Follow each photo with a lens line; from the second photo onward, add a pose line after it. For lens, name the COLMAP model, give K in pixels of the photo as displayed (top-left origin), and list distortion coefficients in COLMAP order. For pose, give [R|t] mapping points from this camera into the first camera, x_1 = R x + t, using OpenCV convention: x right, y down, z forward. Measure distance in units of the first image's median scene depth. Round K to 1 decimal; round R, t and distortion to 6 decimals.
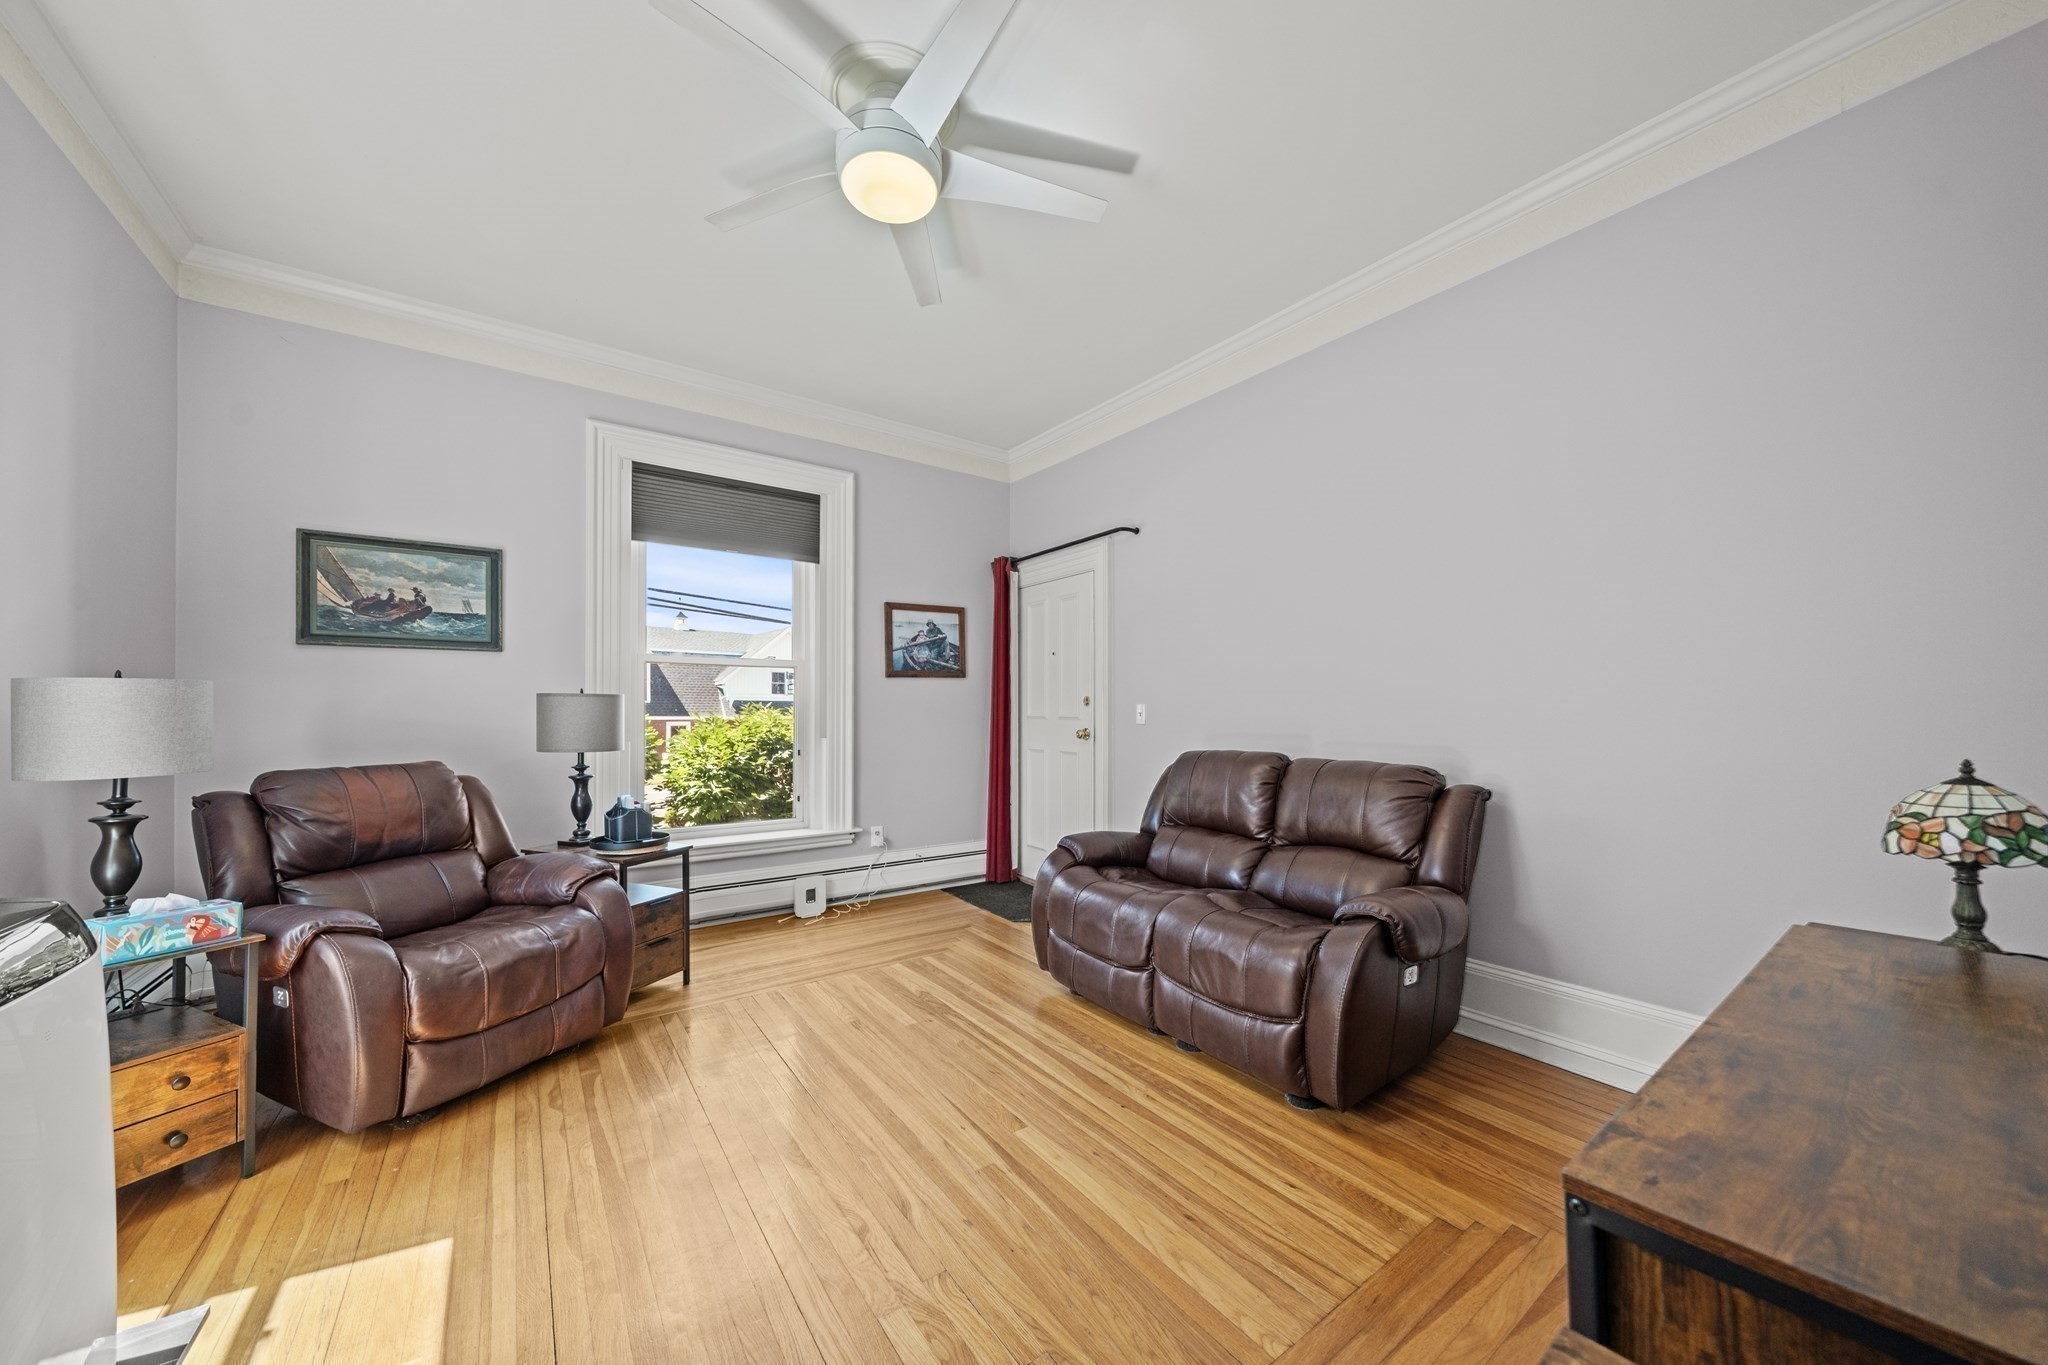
lens RADIAL K [[740.4, 0, 1024.0], [0, 740.4, 682.5], [0, 0, 1]] dist [-0.001795, -0.000128]
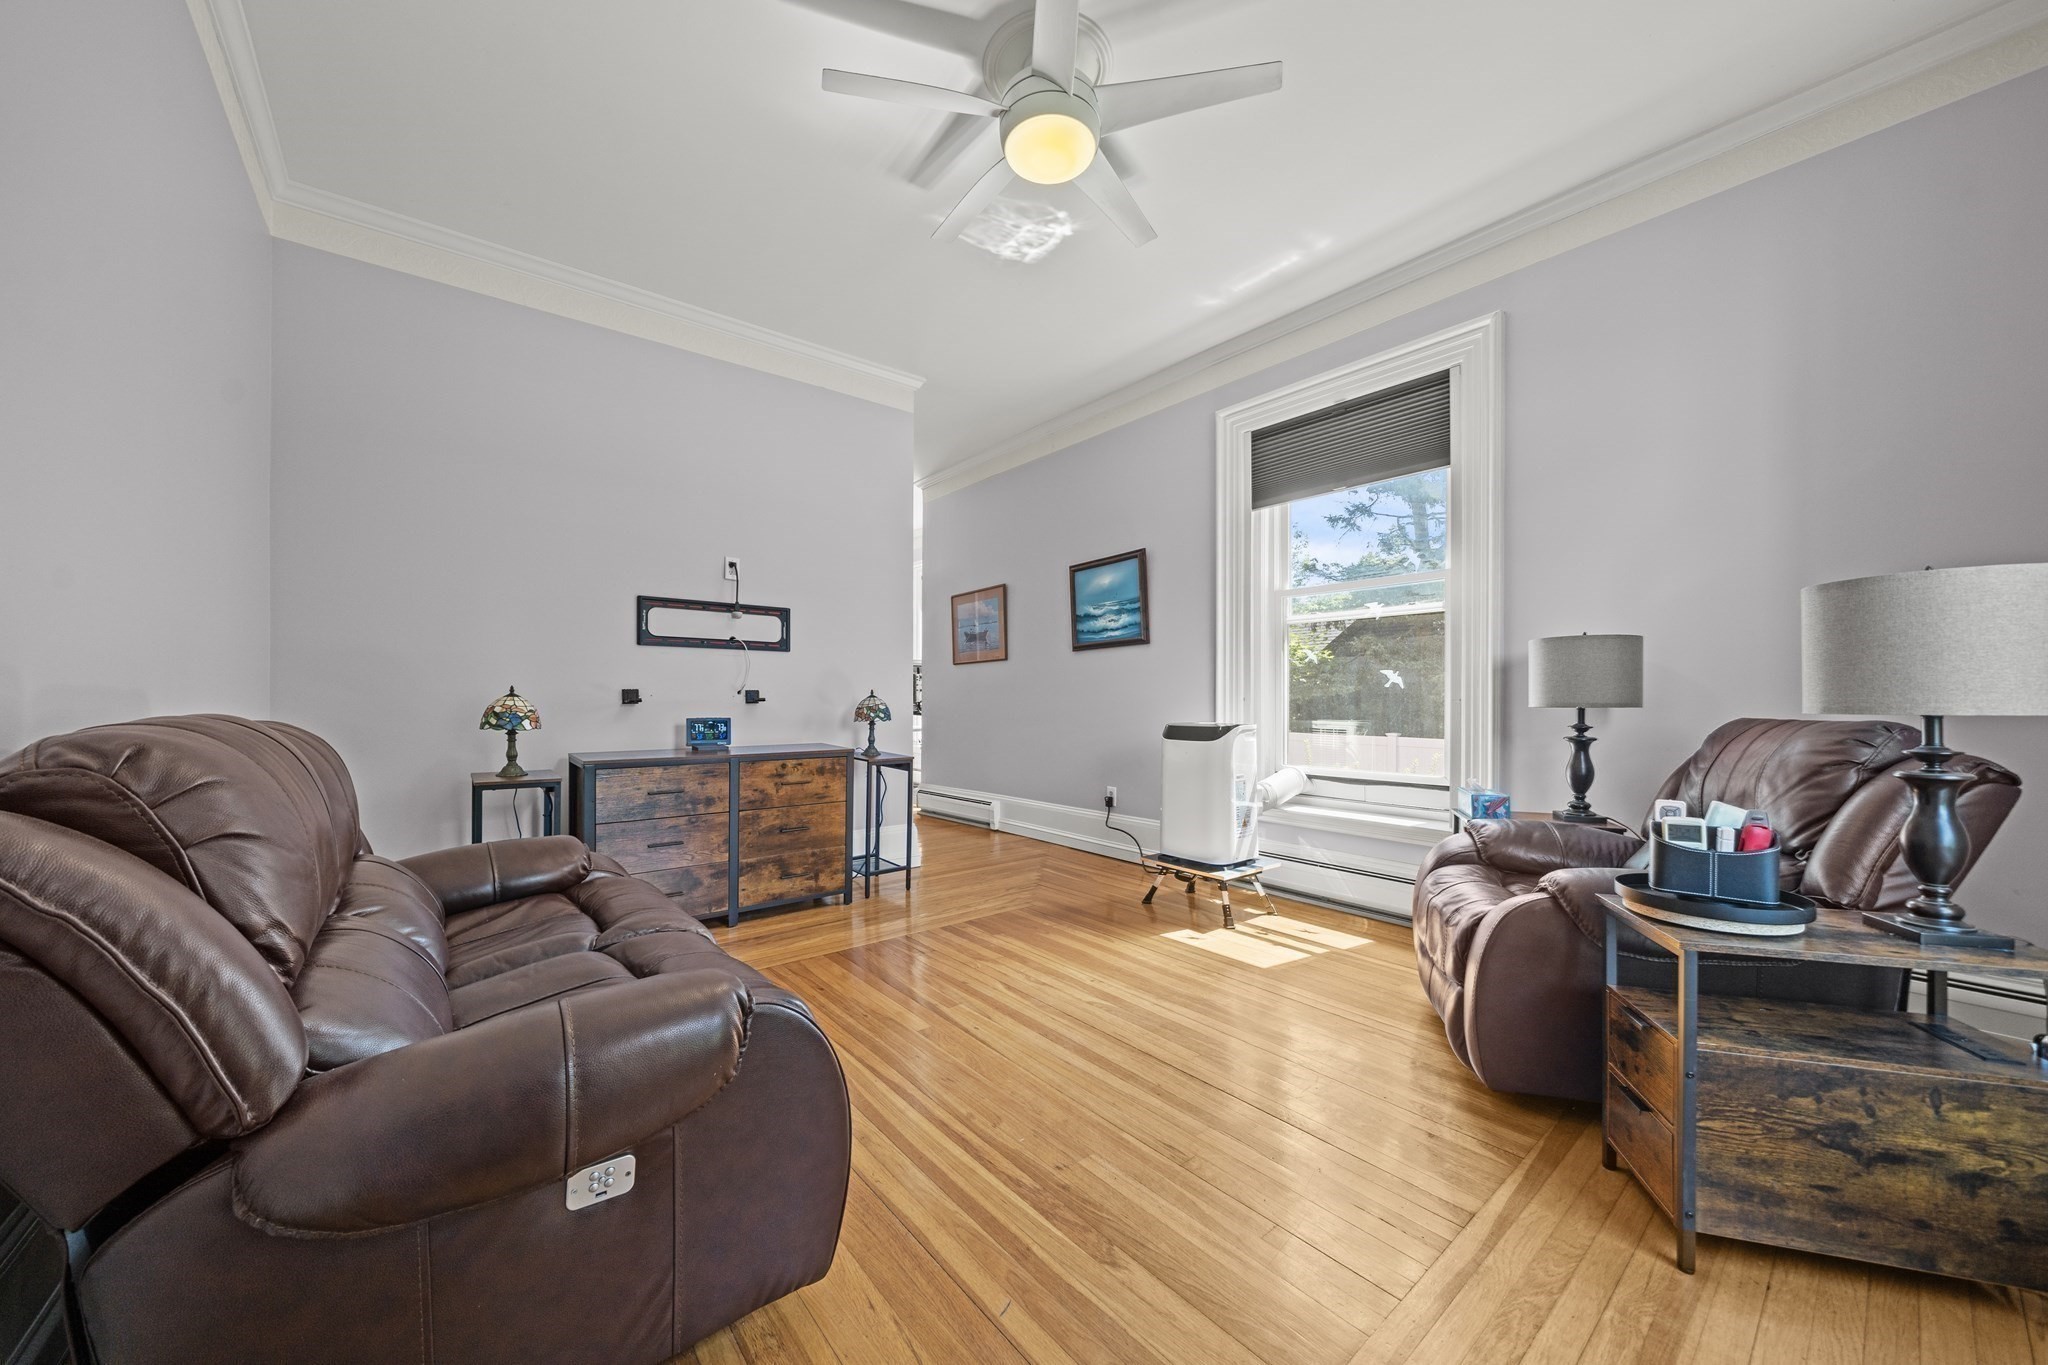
lens RADIAL K [[740.4, 0, 1024.0], [0, 740.4, 682.5], [0, 0, 1]] dist [-0.001795, -0.000128]
pose [[-0.998196, -0.005059, -0.059829, -0.054436], [-0.001060, 0.997774, -0.066679, 0.100798], [0.060033, -0.066495, -0.995979, 1.378465]]
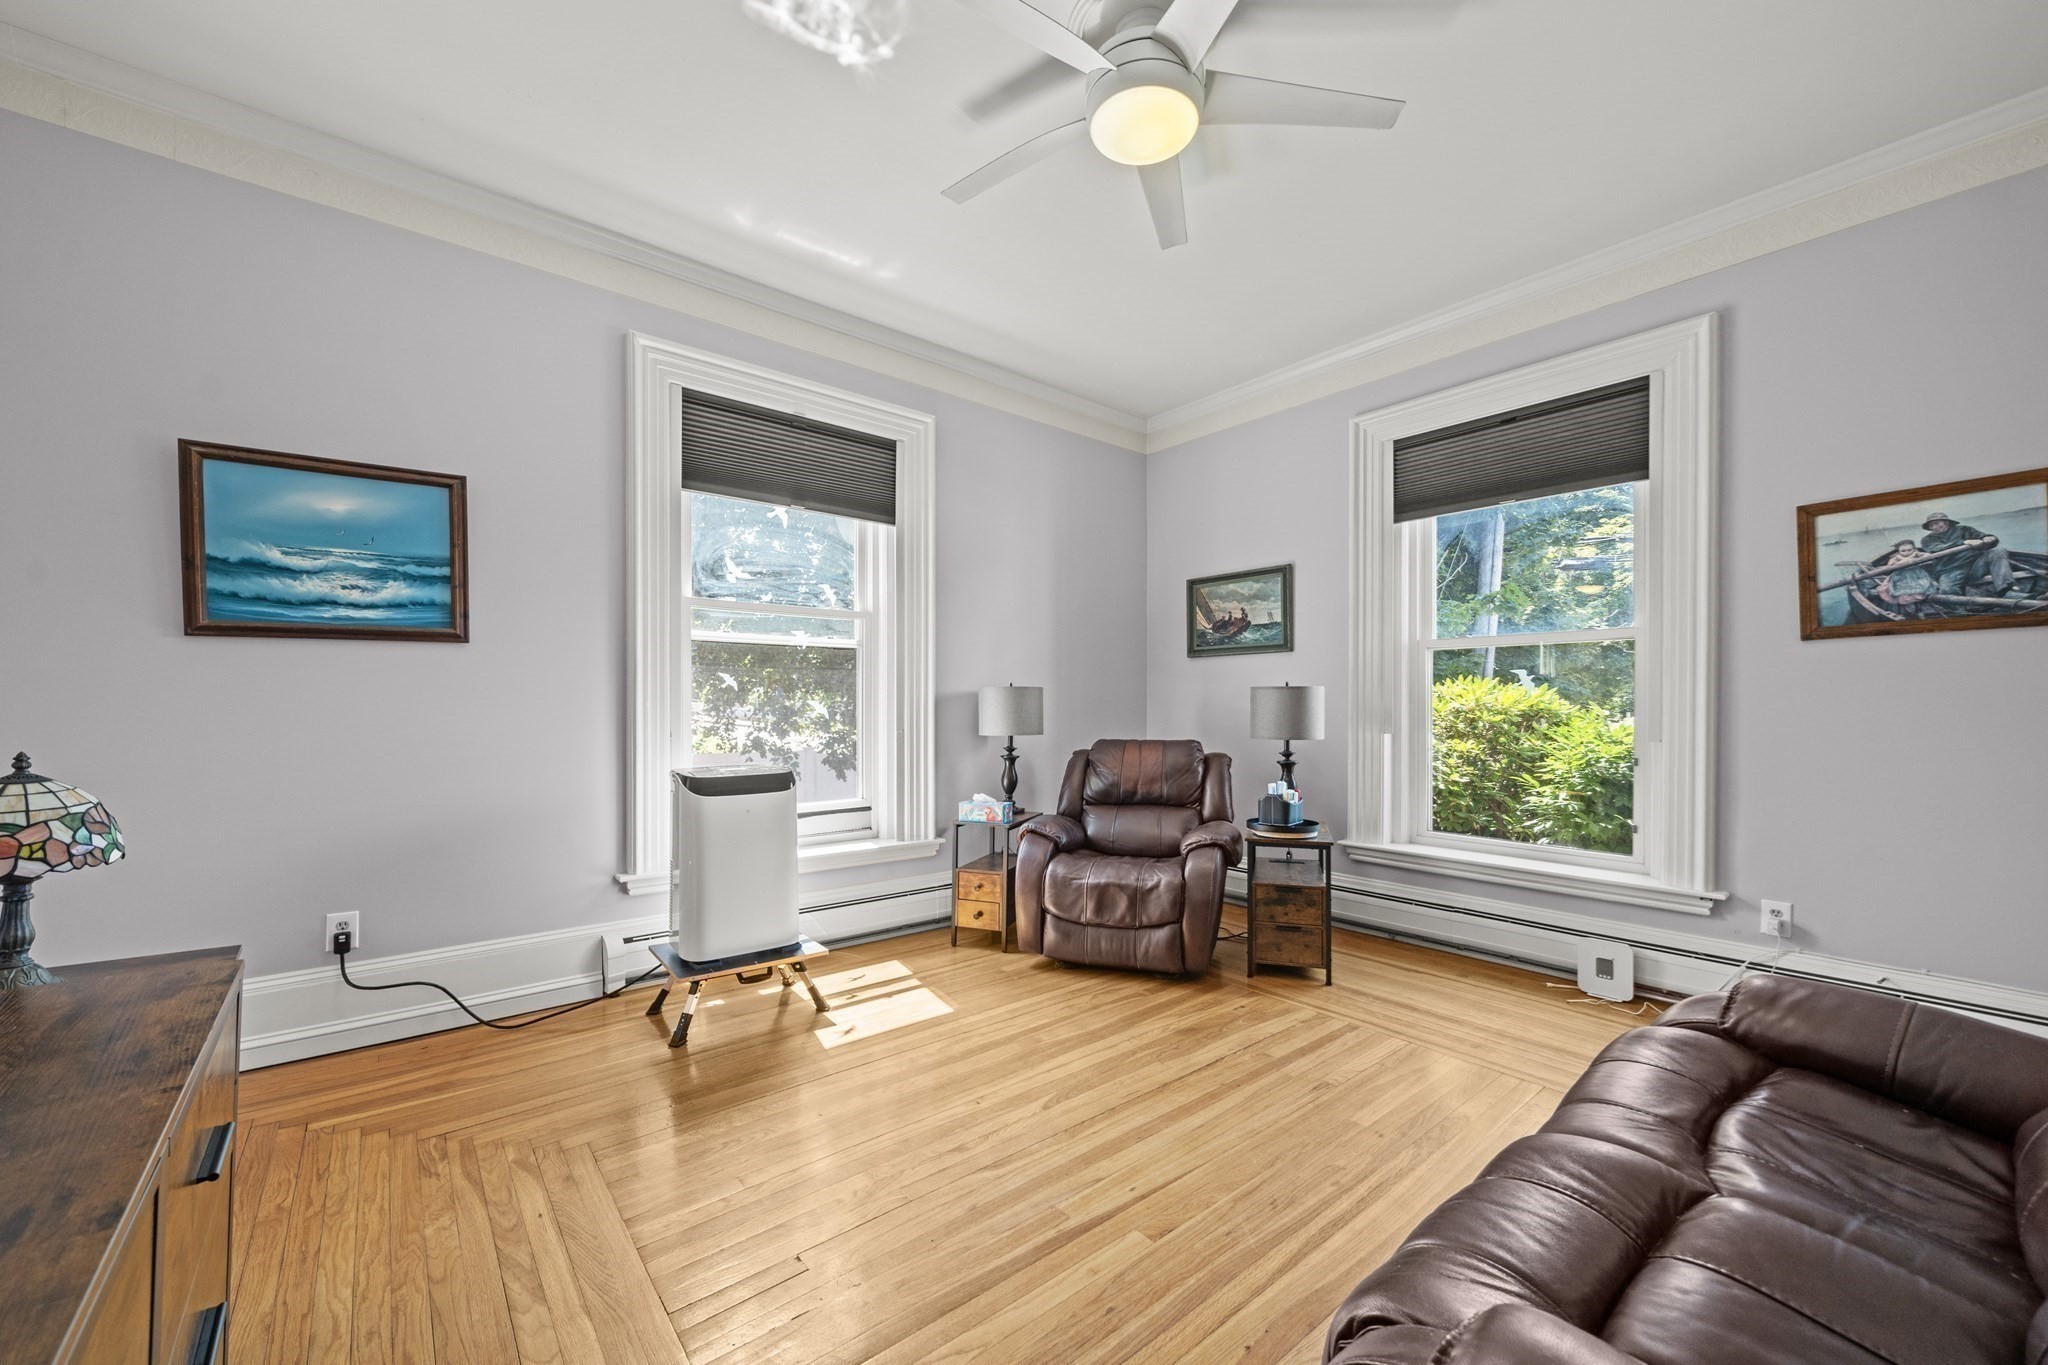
lens RADIAL K [[774.6, 0, 1018.7], [0, 774.6, 689.0], [0, 0, 1]] dist [0.000662, 0.000010]
pose [[0.058060, -0.019633, -0.998120, 0.522475], [0.040592, 0.999026, -0.017289, 0.022530], [0.997488, -0.039512, 0.058800, 0.538096]]
